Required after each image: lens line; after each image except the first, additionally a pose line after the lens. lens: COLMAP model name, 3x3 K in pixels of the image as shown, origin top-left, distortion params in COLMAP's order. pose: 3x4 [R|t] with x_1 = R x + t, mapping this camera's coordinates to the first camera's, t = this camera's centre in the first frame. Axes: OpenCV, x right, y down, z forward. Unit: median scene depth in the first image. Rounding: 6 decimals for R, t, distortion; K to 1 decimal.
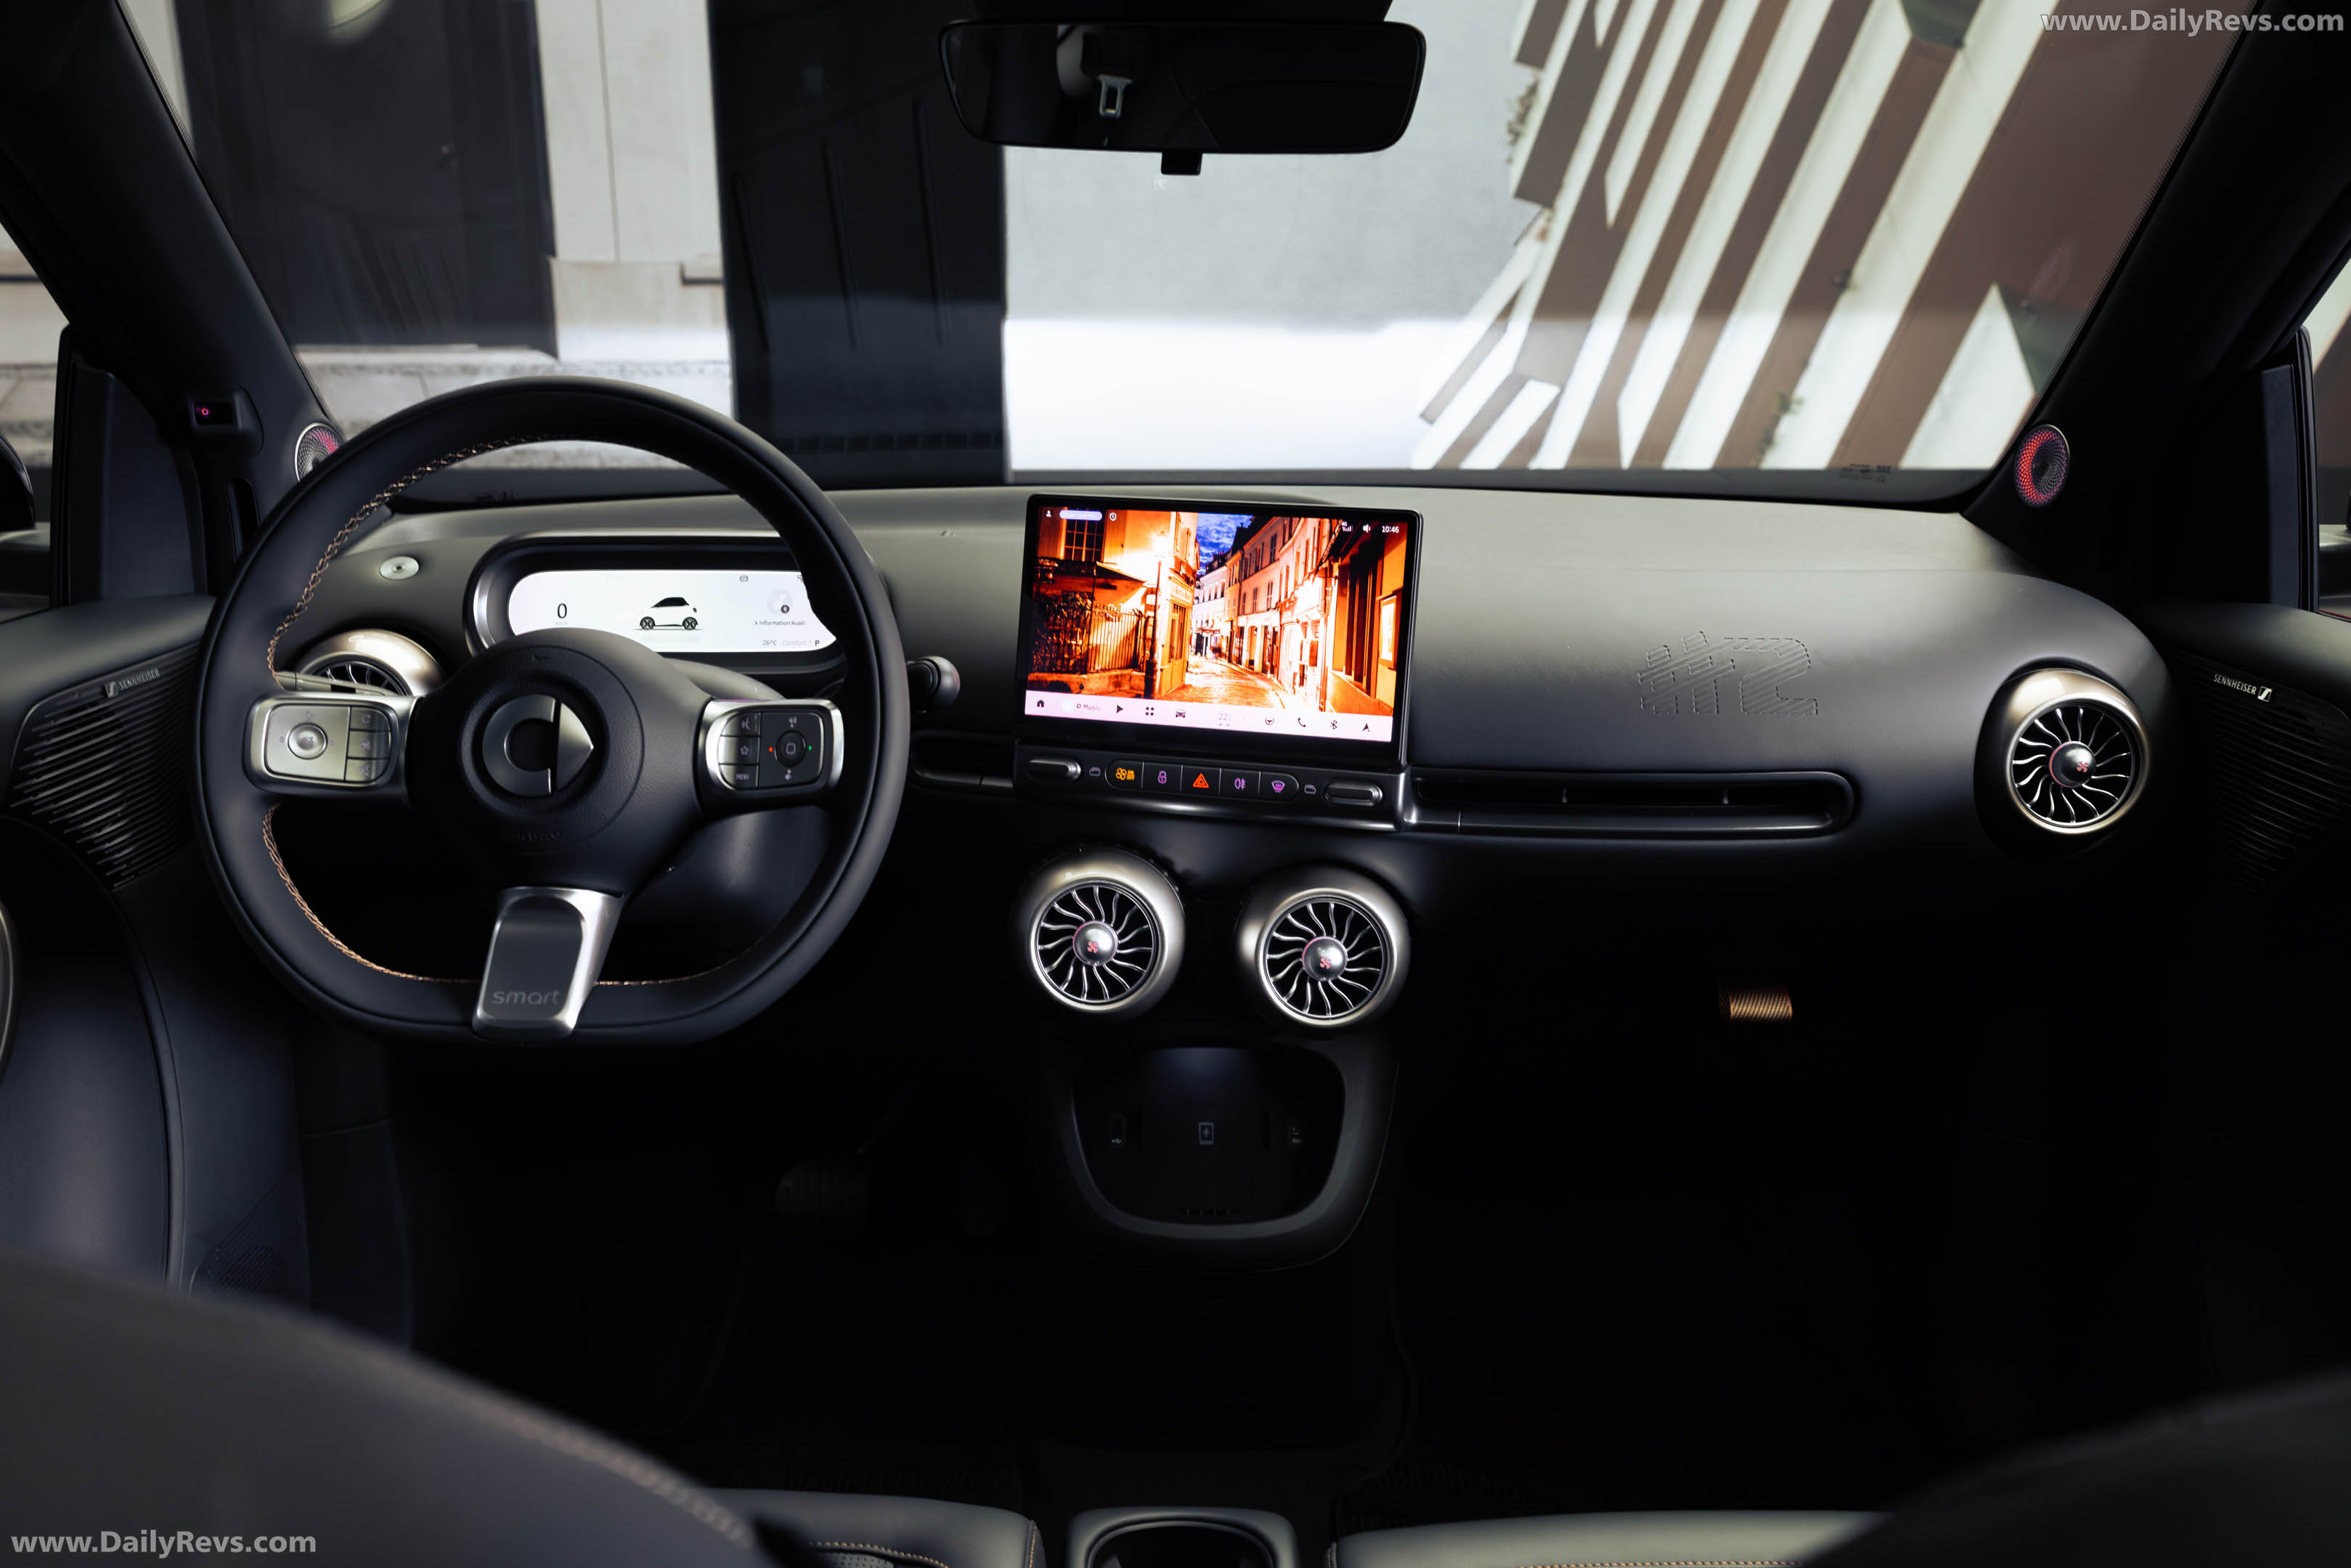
lens RADIAL K [[1826.5, 0, 1117.3], [0, 1826.5, 786.0], [0, 0, 1]] dist [0.052106, -0.108507]
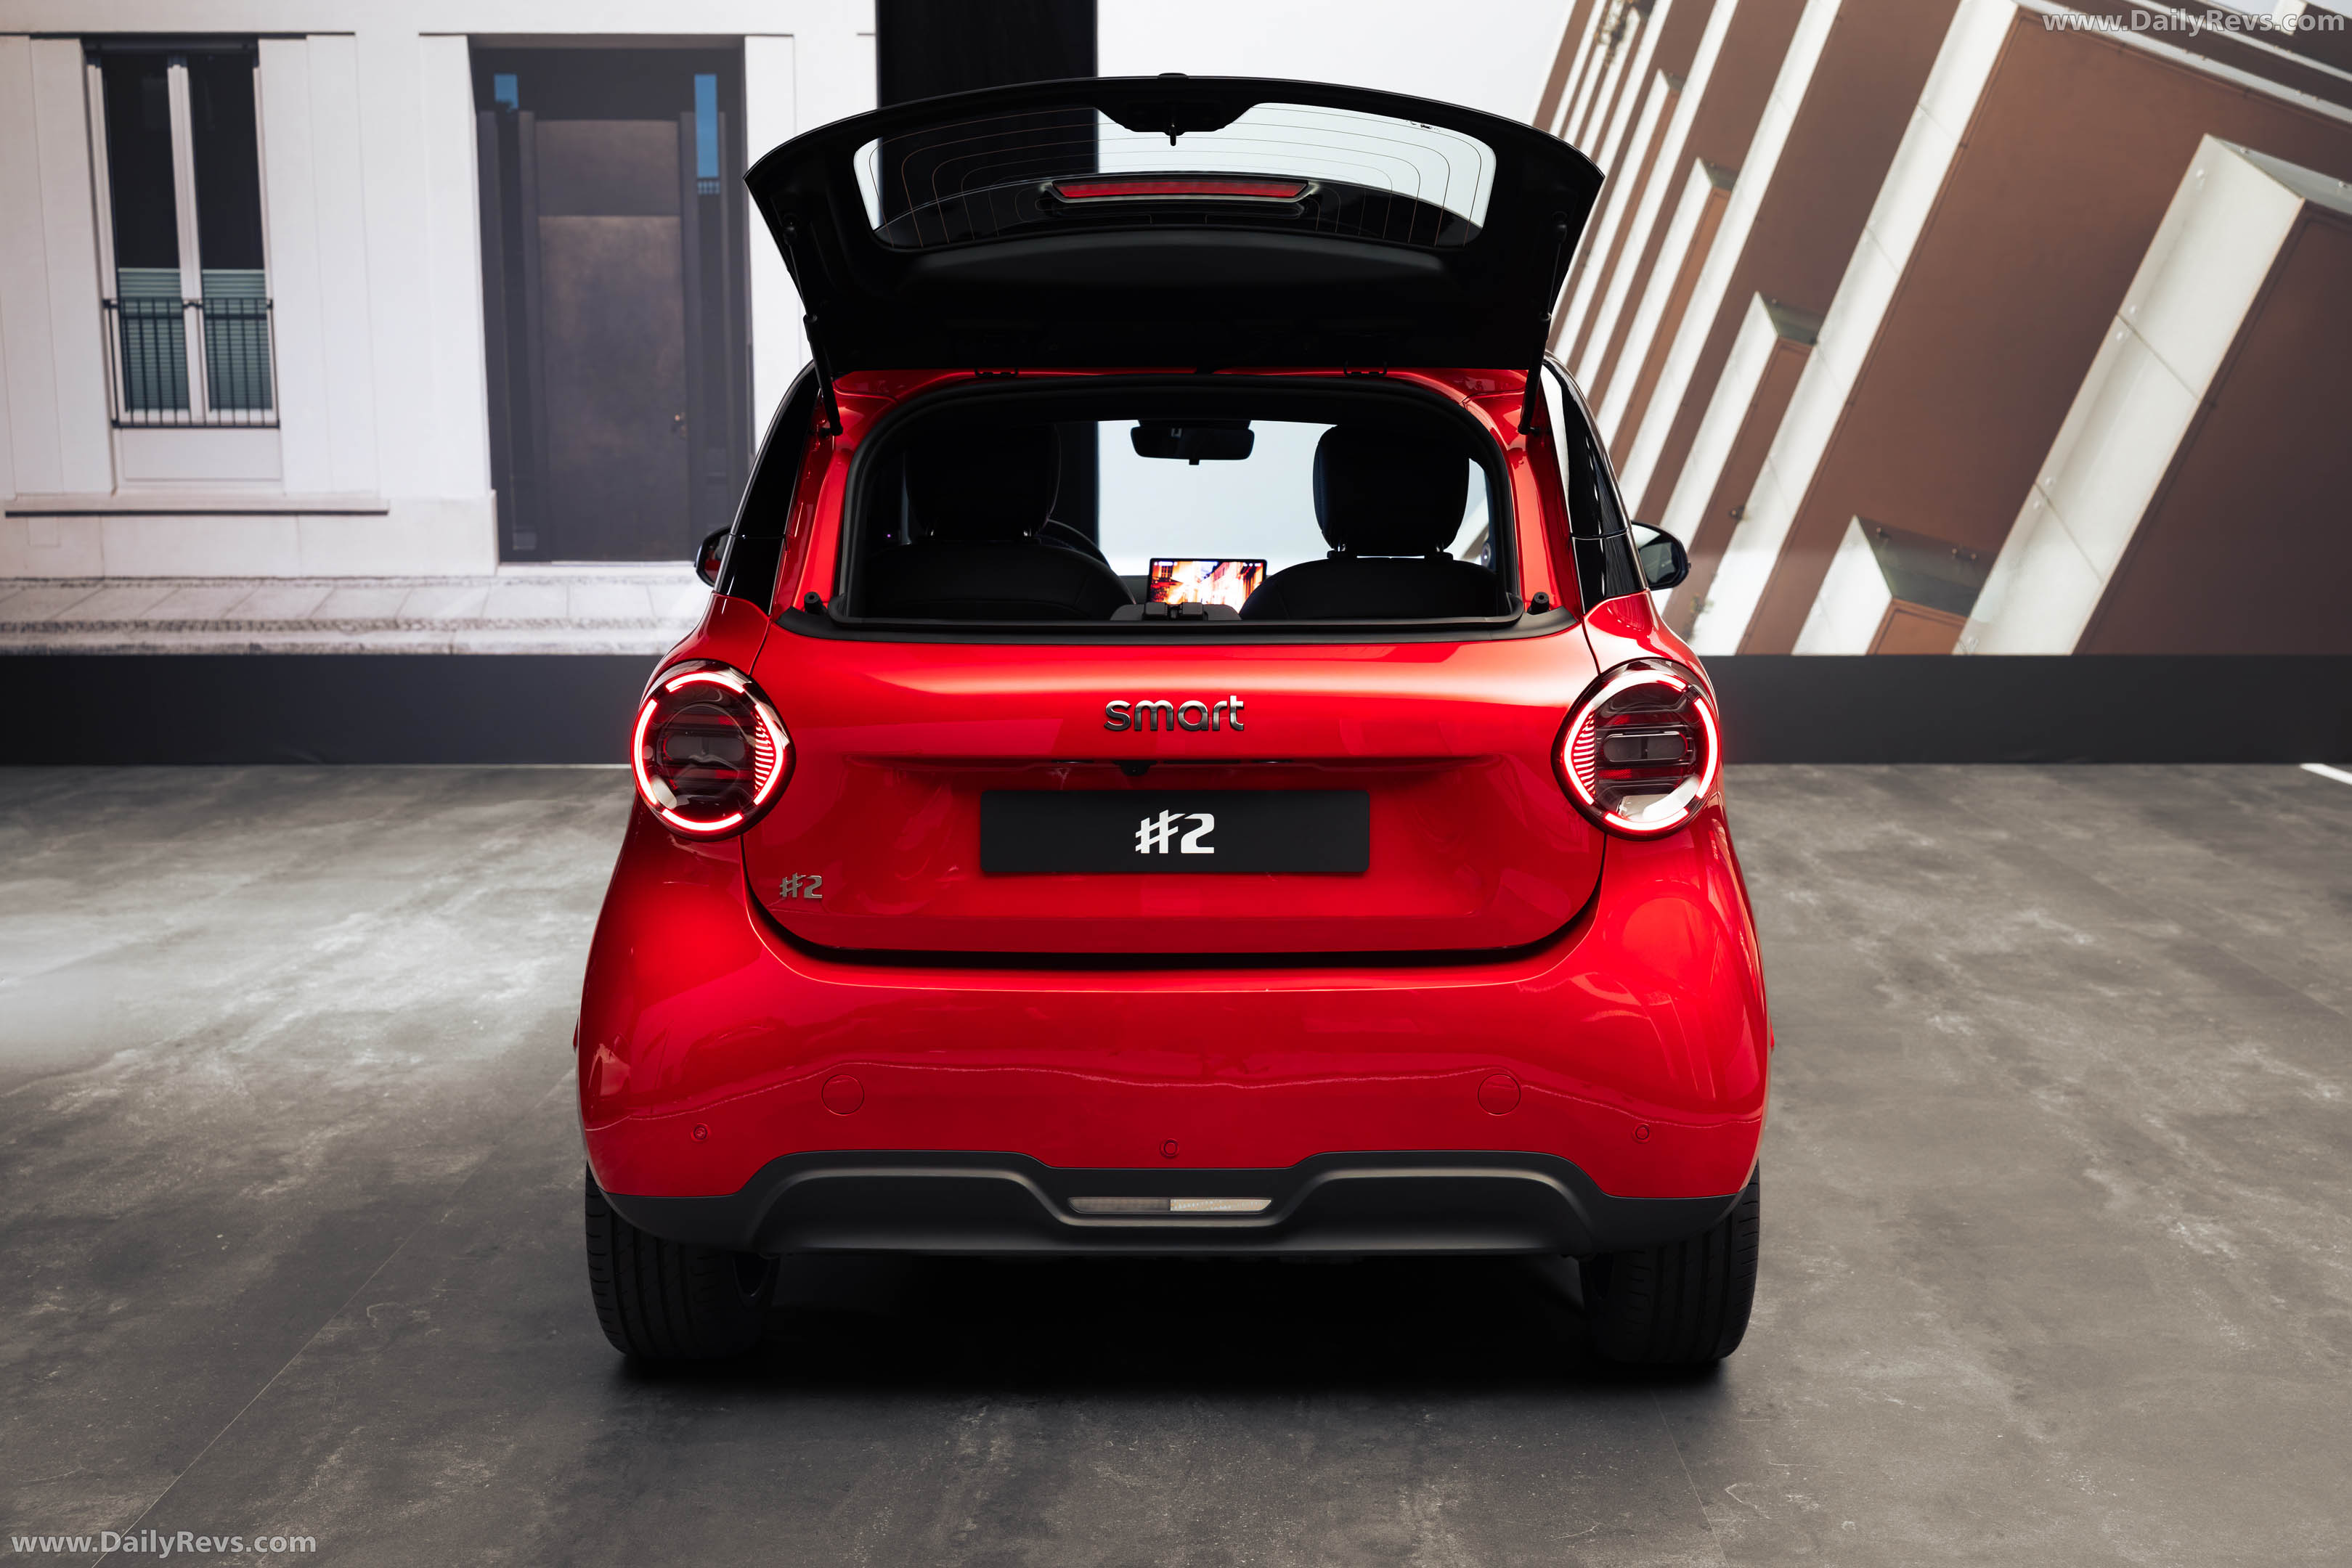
lens RADIAL K [[2380.8, 0, 1176.0], [0, 2380.8, 784.0], [0, 0, 1]] dist [-0.000387, 0.021799]
pose [[0.999970, 0.000557, -0.007694, 0.031323], [-0.001805, 0.986598, -0.163160, 0.926404], [0.007500, 0.163169, 0.986570, -3.104477]]
